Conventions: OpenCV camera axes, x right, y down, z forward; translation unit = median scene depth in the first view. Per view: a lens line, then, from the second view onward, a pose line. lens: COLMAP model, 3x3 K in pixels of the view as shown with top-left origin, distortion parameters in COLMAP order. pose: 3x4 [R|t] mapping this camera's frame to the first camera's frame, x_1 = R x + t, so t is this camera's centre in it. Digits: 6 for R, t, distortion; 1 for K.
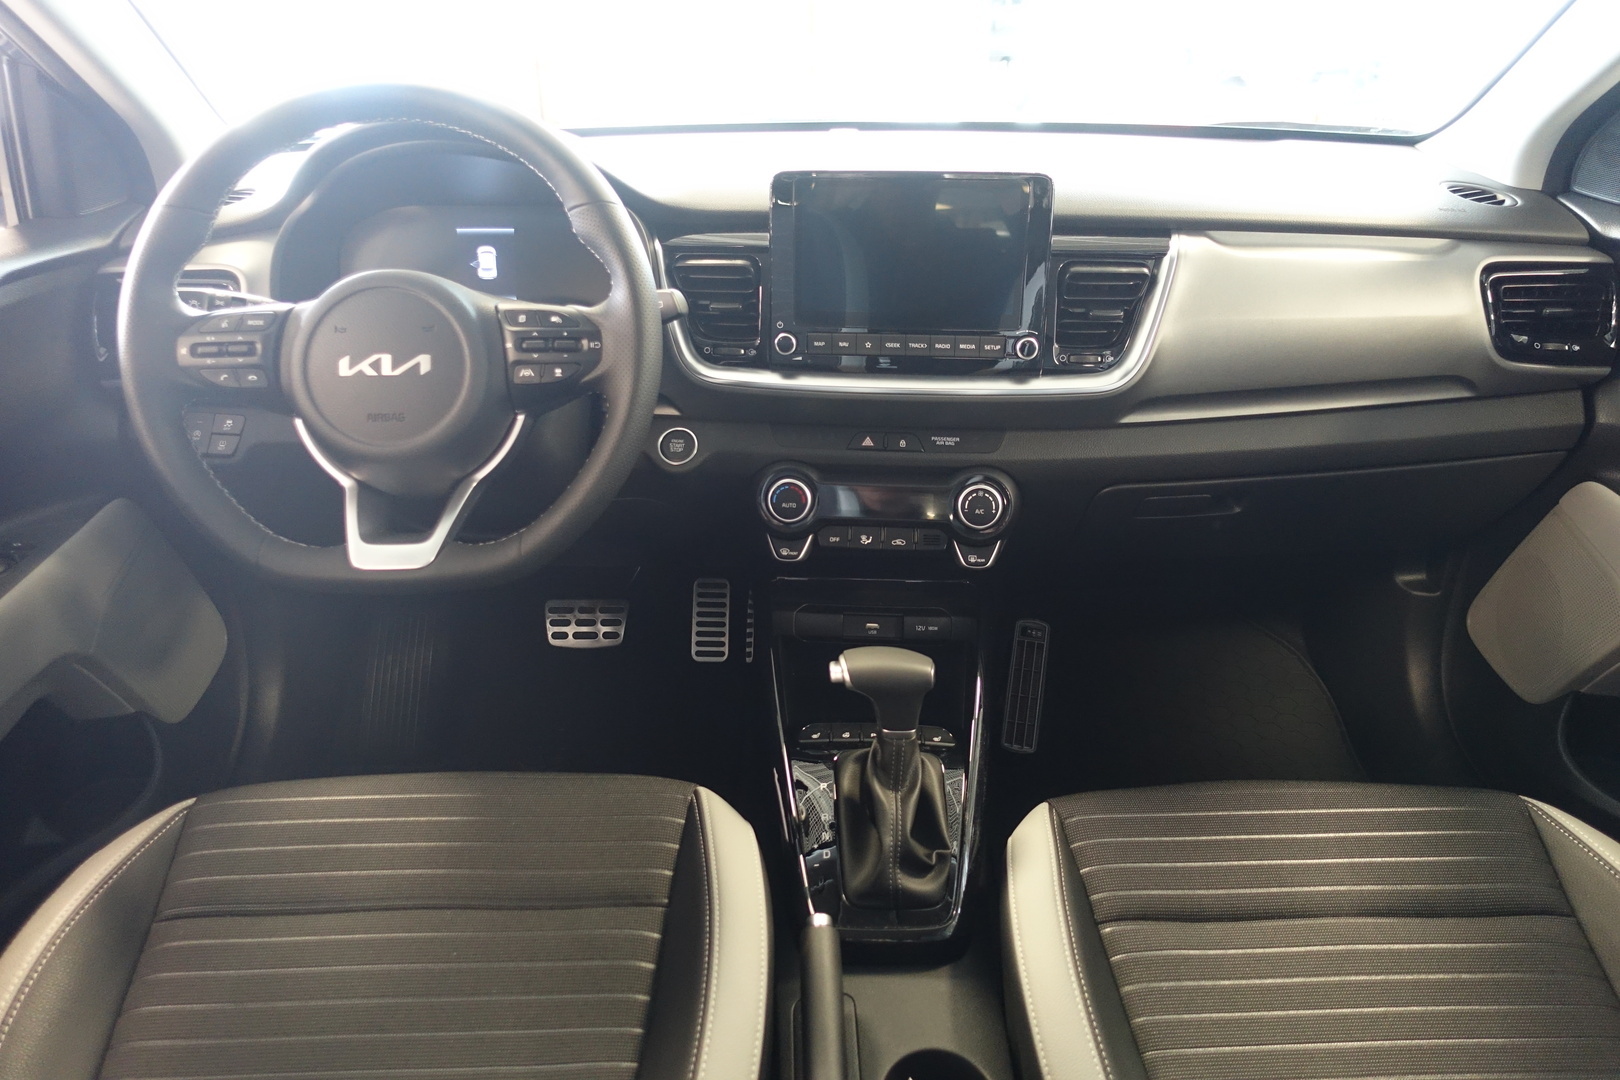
lens RADIAL K [[1141.3, 0, 804.2], [0, 1141.3, 565.7], [0, 0, 1]] dist [0.012972, -0.001199]
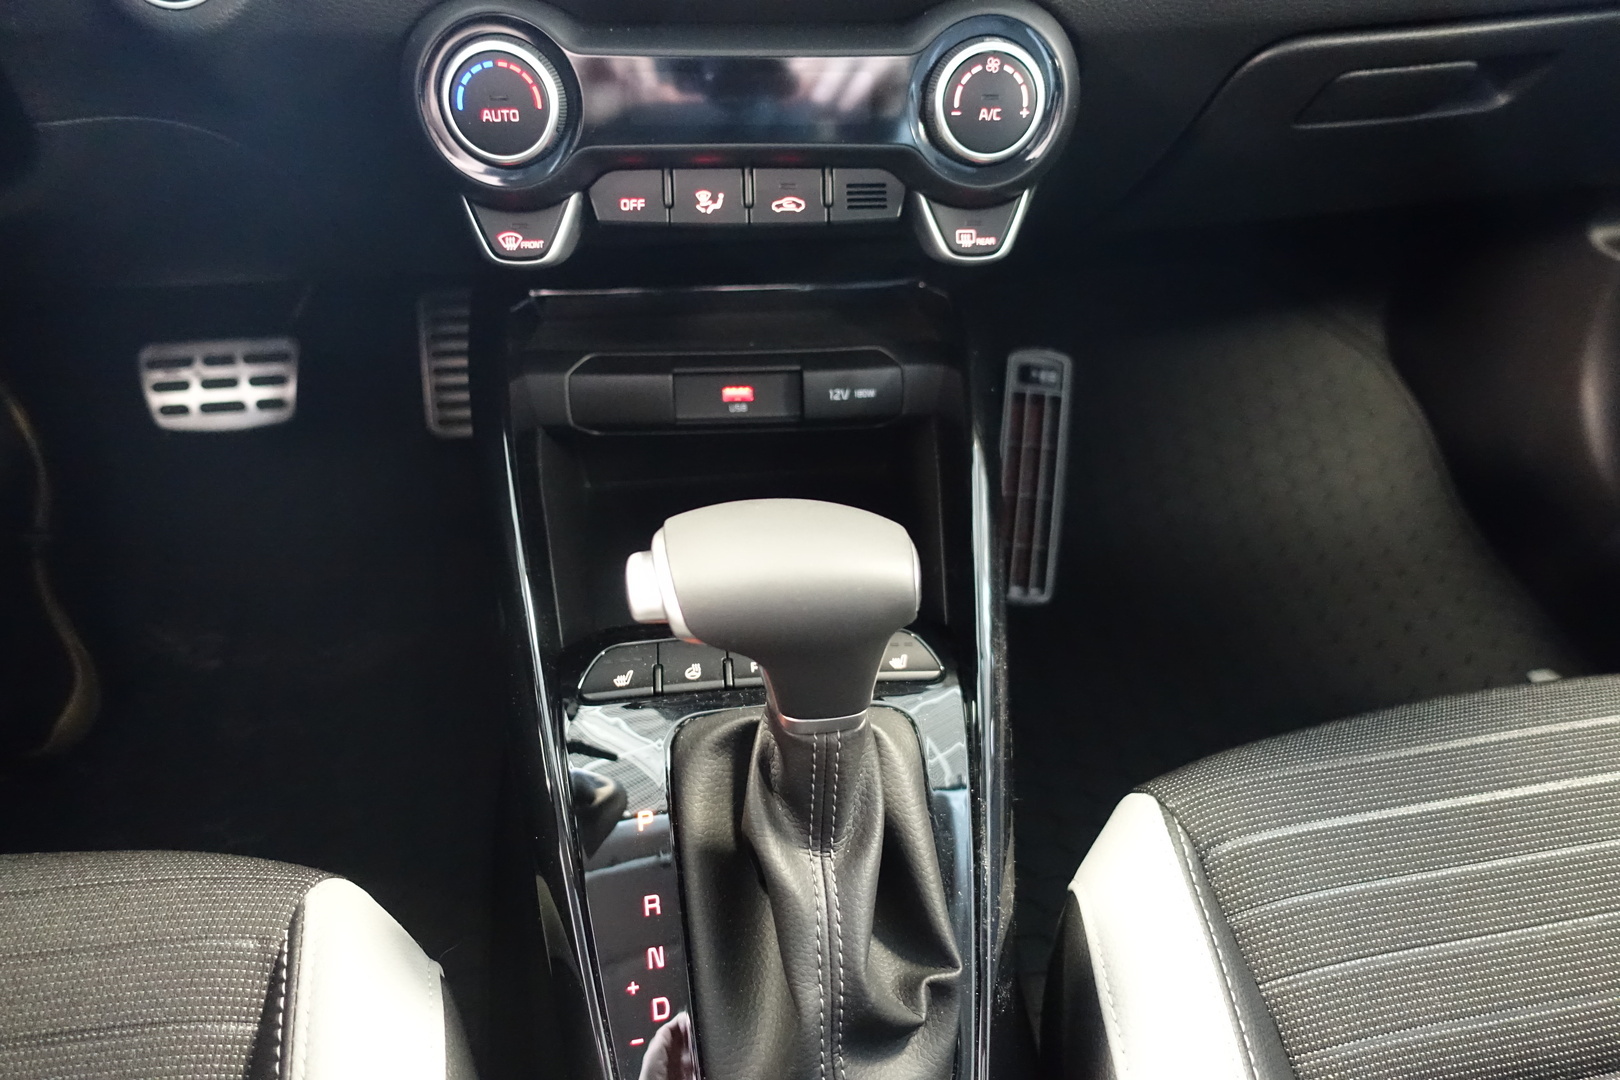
lens RADIAL K [[1080.4, 0, 810.0], [0, 1080.4, 540.0], [0, 0, 1]] dist [0.004125, -0.001757]
pose [[0.990519, -0.077059, 0.113725, 0.037000], [0.043639, 0.961477, 0.271399, -0.009774], [-0.130258, -0.263863, 0.955724, 0.601152]]
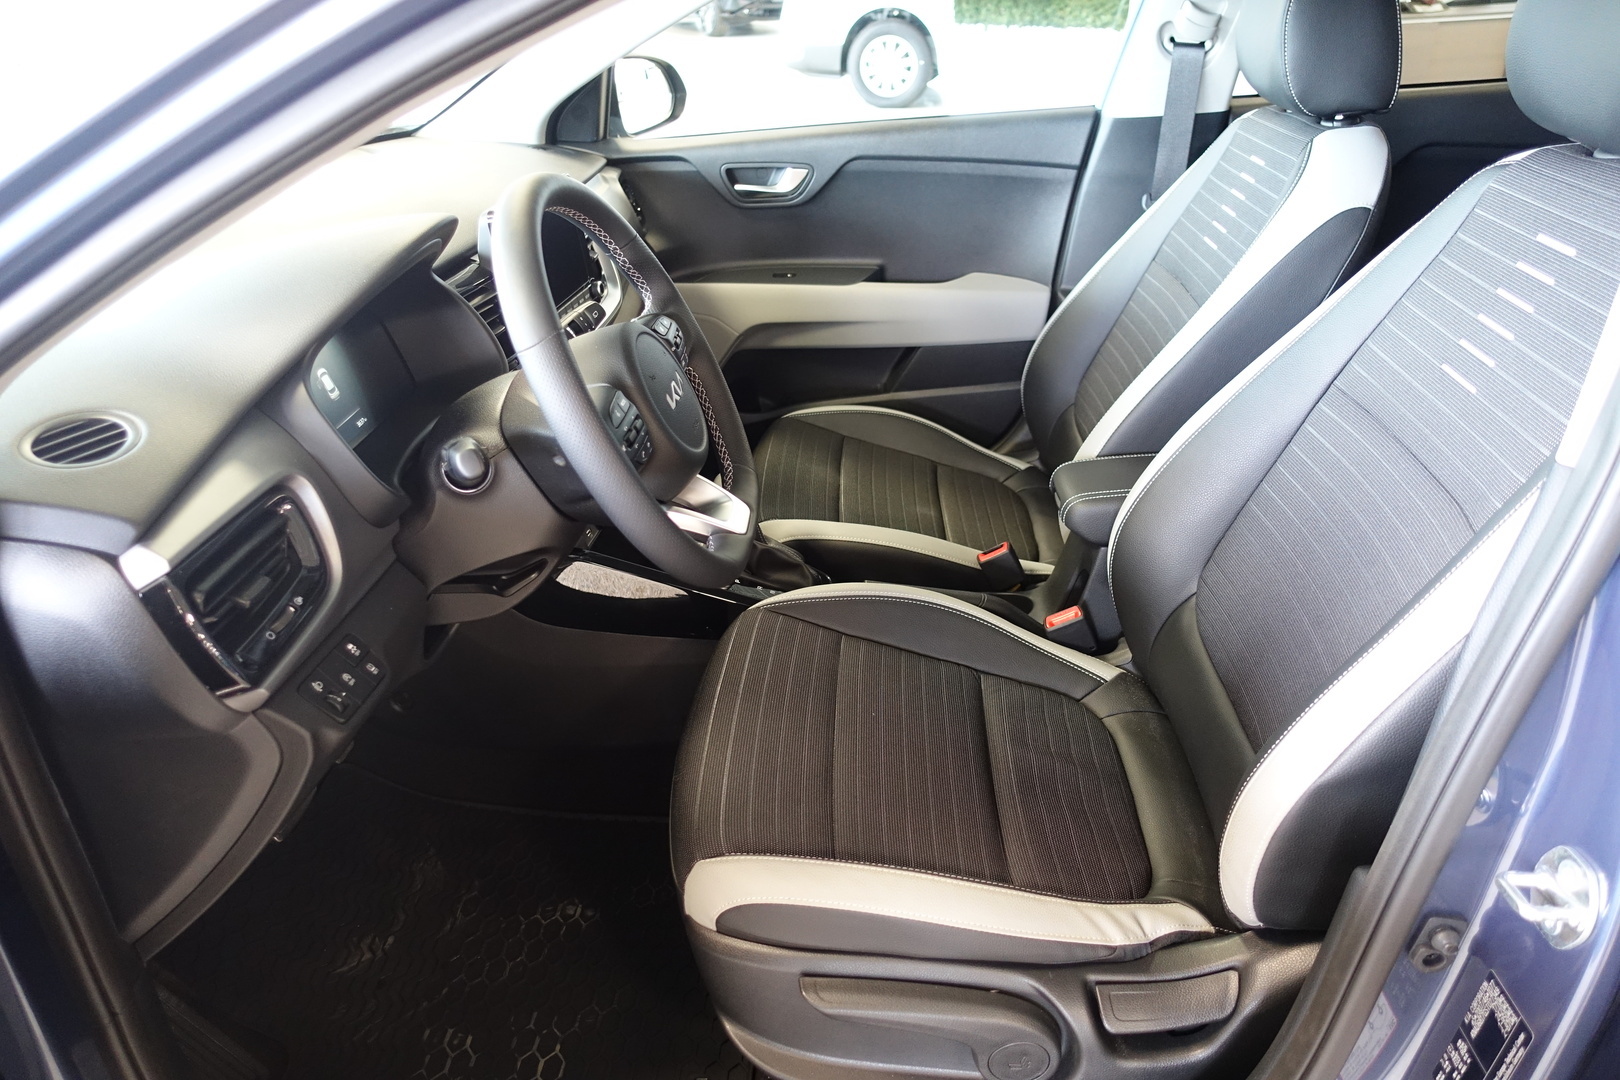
lens RADIAL K [[1141.3, 0, 804.2], [0, 1141.3, 565.7], [0, 0, 1]] dist [0.012972, -0.001199]
pose [[0.065130, -0.477003, 0.876485, -1.196437], [0.472693, 0.788299, 0.393886, -0.347675], [-0.878817, 0.388655, 0.276818, 0.473129]]
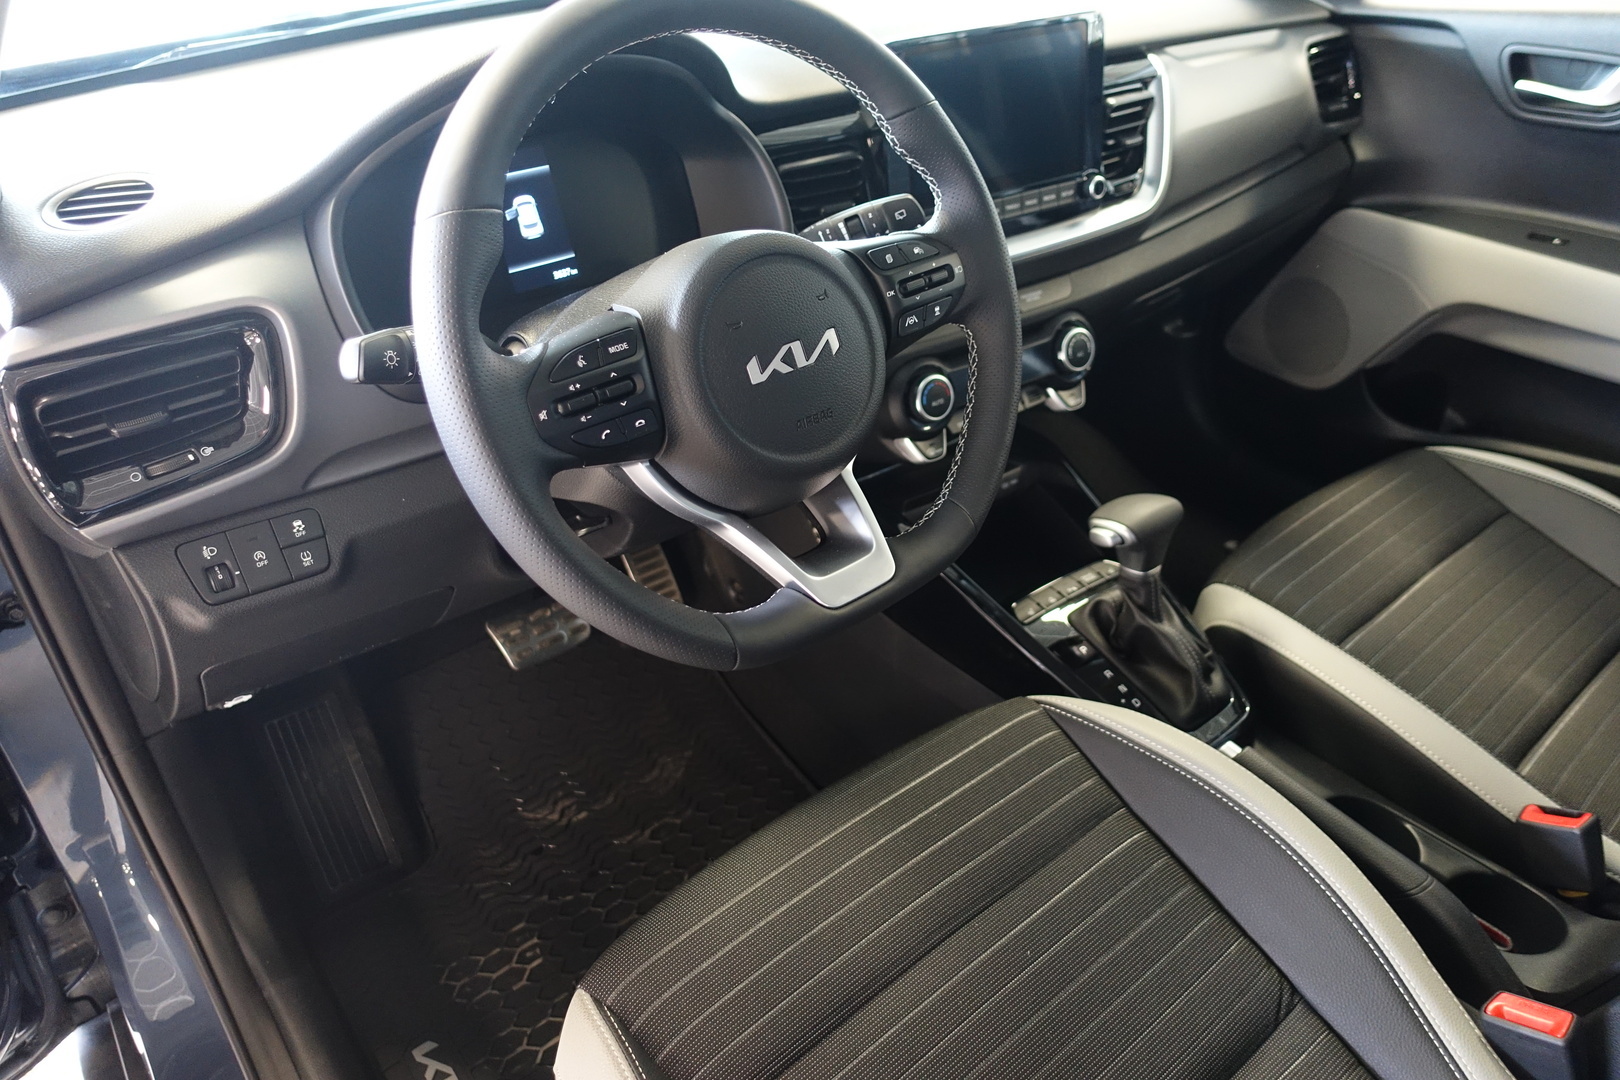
lens RADIAL K [[1141.3, 0, 804.2], [0, 1141.3, 565.7], [0, 0, 1]] dist [0.012972, -0.001199]
pose [[0.777652, -0.363477, 0.512973, -0.639763], [0.296642, 0.931533, 0.210355, -0.159533], [-0.554311, -0.011413, 0.832231, 0.264723]]
